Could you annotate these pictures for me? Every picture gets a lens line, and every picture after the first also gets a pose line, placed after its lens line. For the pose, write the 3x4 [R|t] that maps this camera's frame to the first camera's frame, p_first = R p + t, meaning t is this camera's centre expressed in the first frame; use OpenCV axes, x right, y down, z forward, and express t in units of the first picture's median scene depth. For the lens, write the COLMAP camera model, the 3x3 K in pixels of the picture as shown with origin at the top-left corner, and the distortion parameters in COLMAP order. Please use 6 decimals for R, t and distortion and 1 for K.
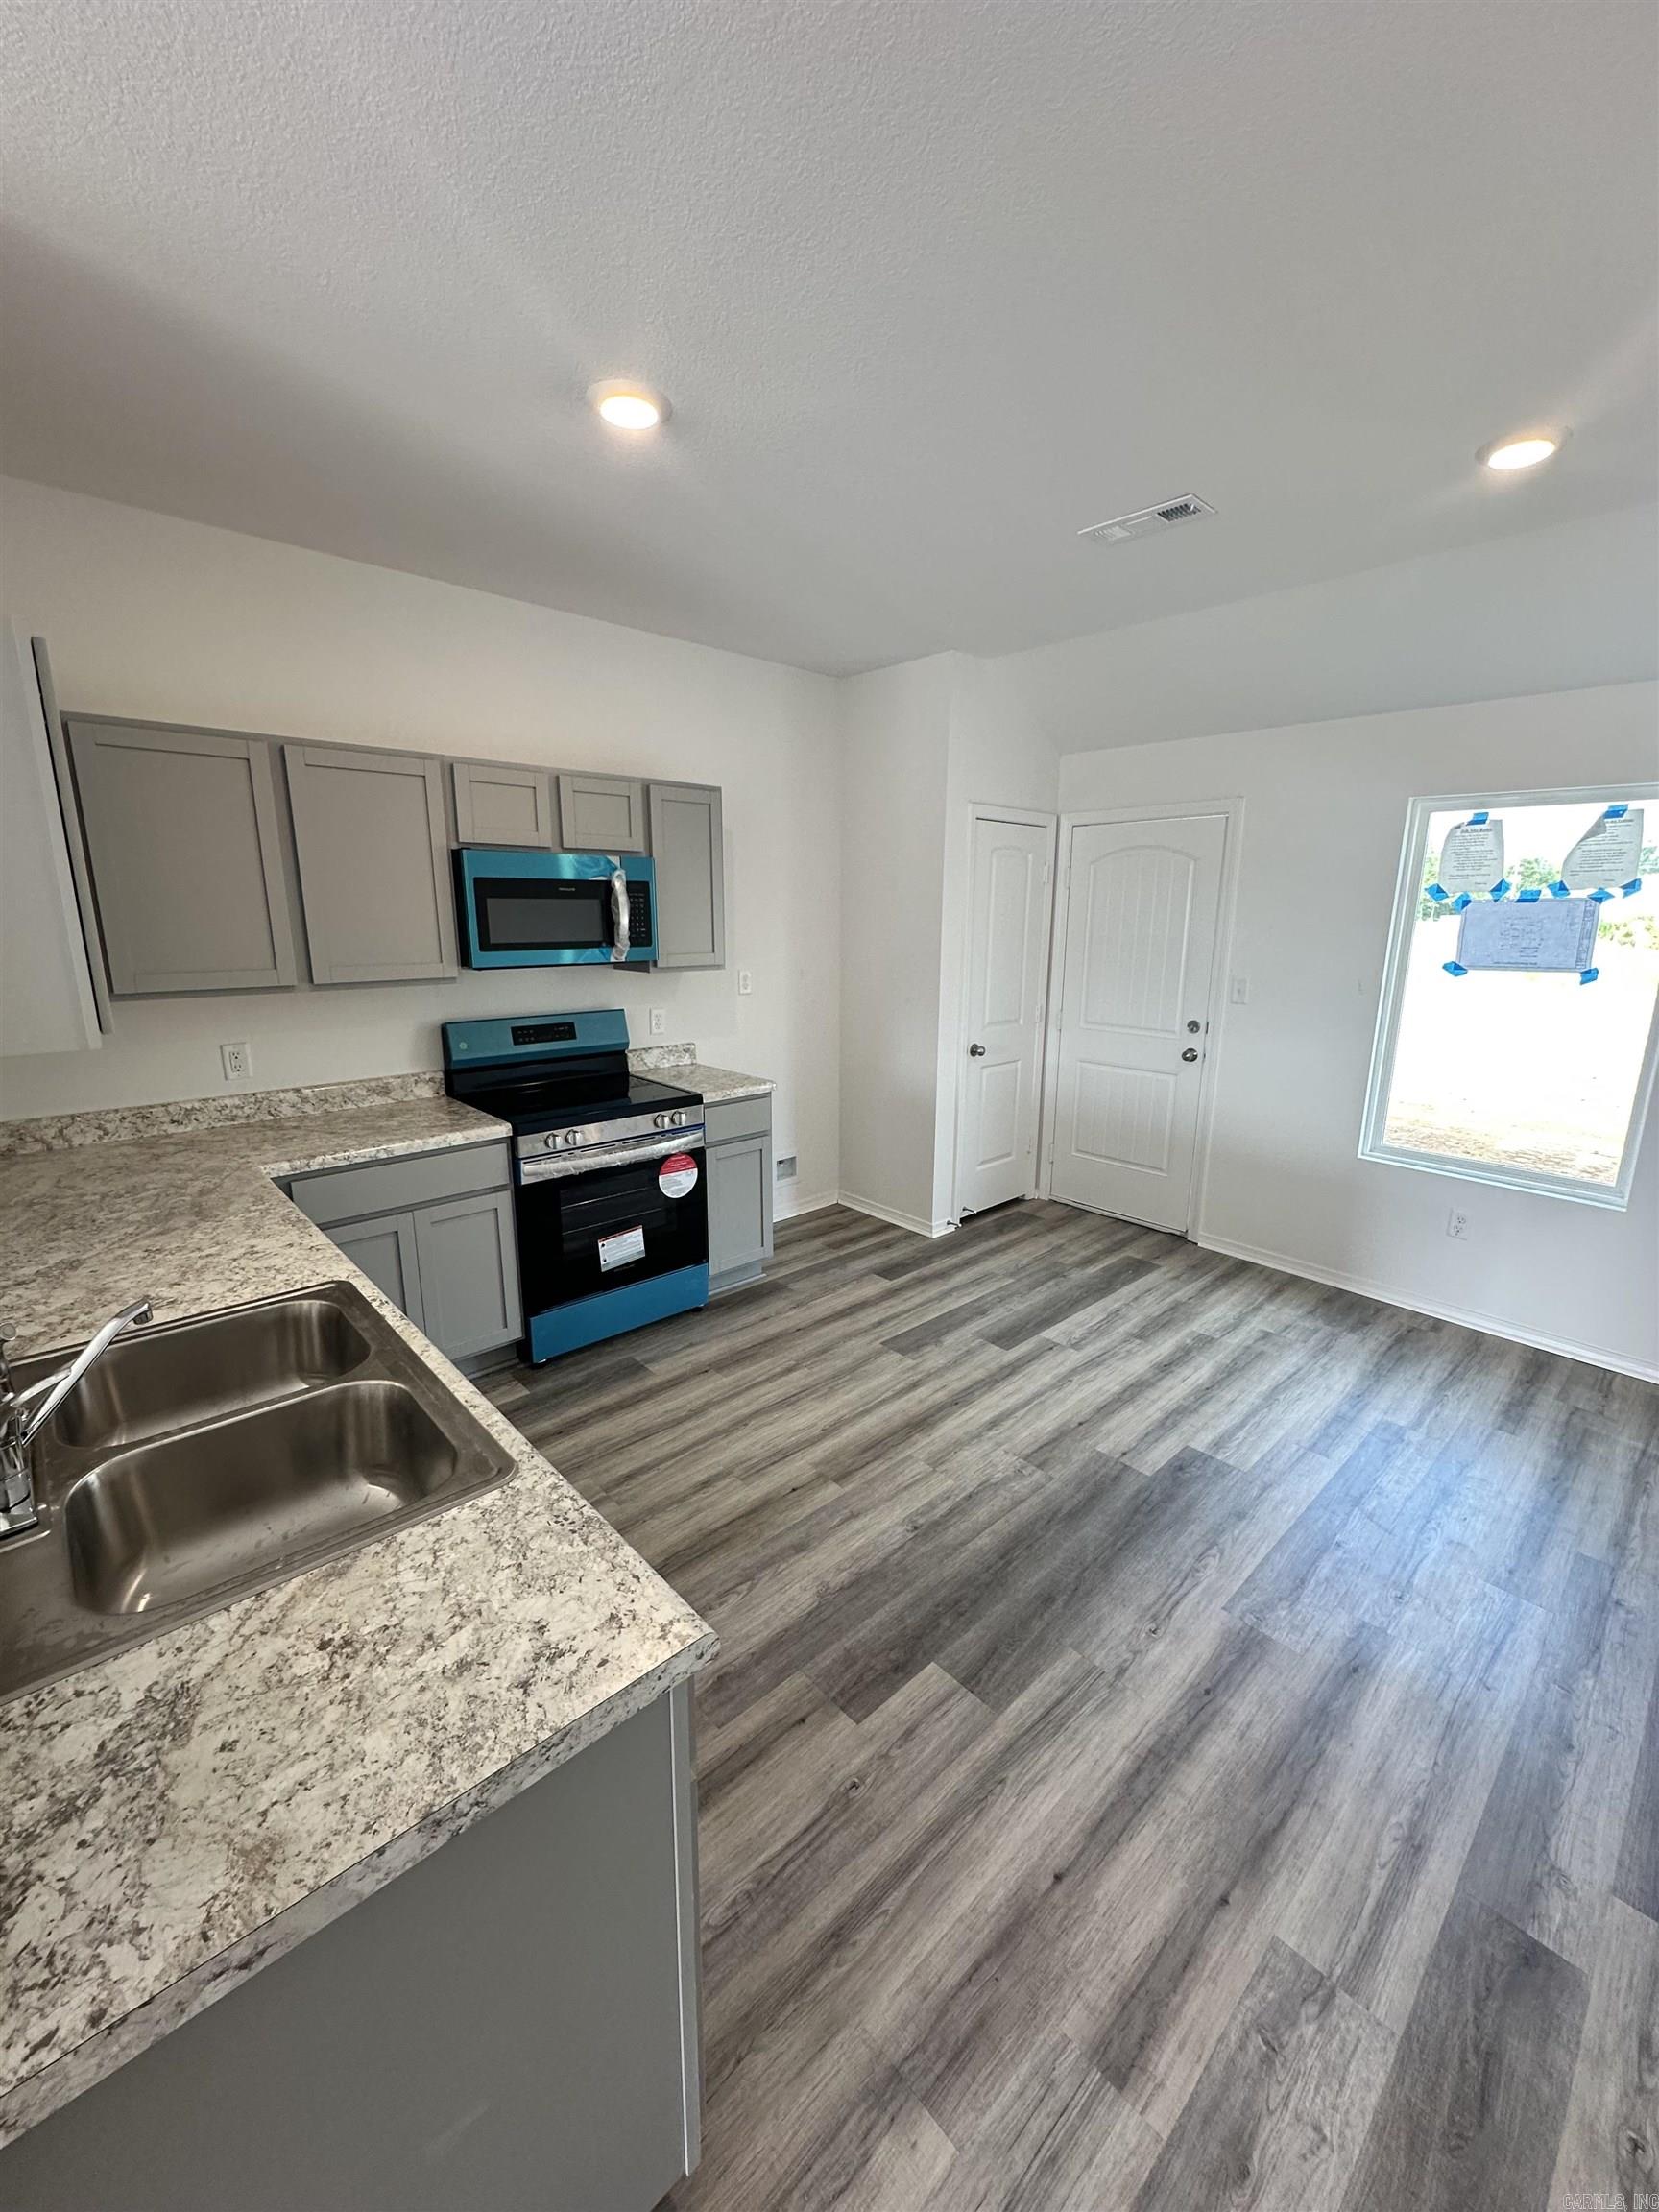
lens RADIAL K [[879.9, 0, 822.2], [0, 879.9, 1111.0], [0, 0, 1]] dist [-0.001220, -0.000907]
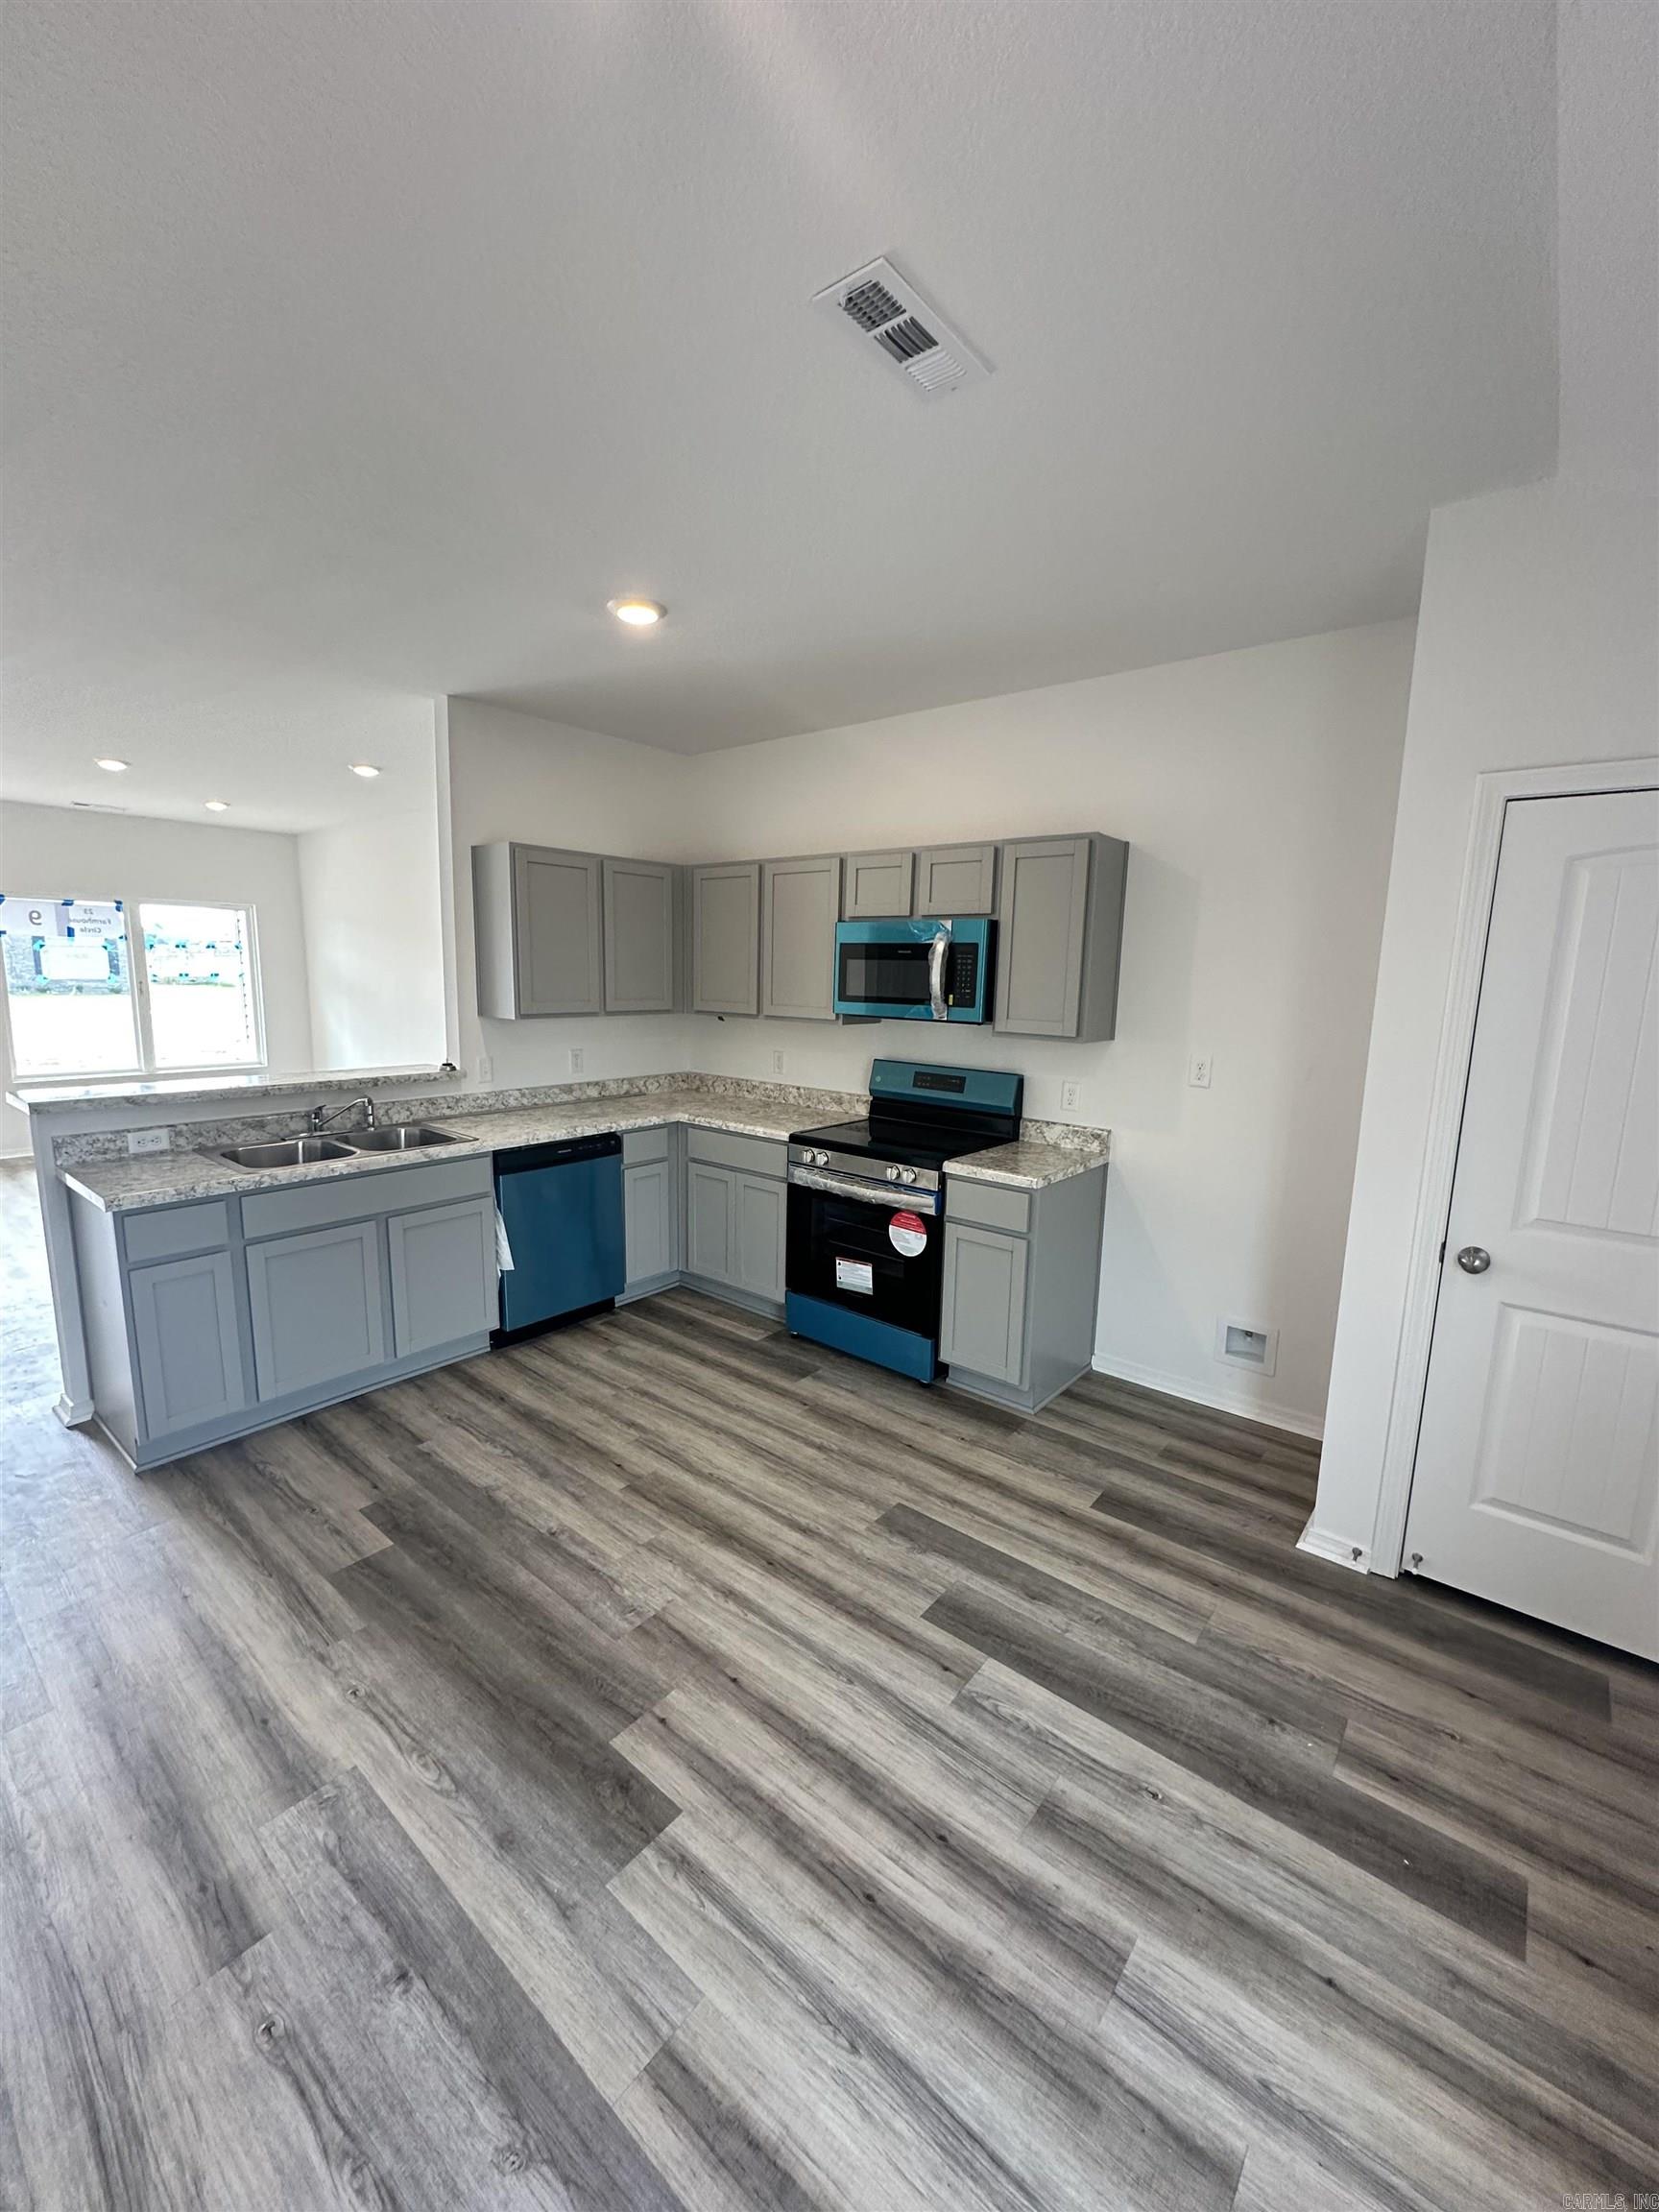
lens RADIAL K [[879.9, 0, 827.0], [0, 879.9, 1098.4], [0, 0, 1]] dist [-0.001220, -0.000907]
pose [[0.141528, 0.139398, -0.980070, 0.798997], [-0.248781, 0.963271, 0.101083, -0.155348], [0.958164, 0.229517, 0.171010, 0.729675]]
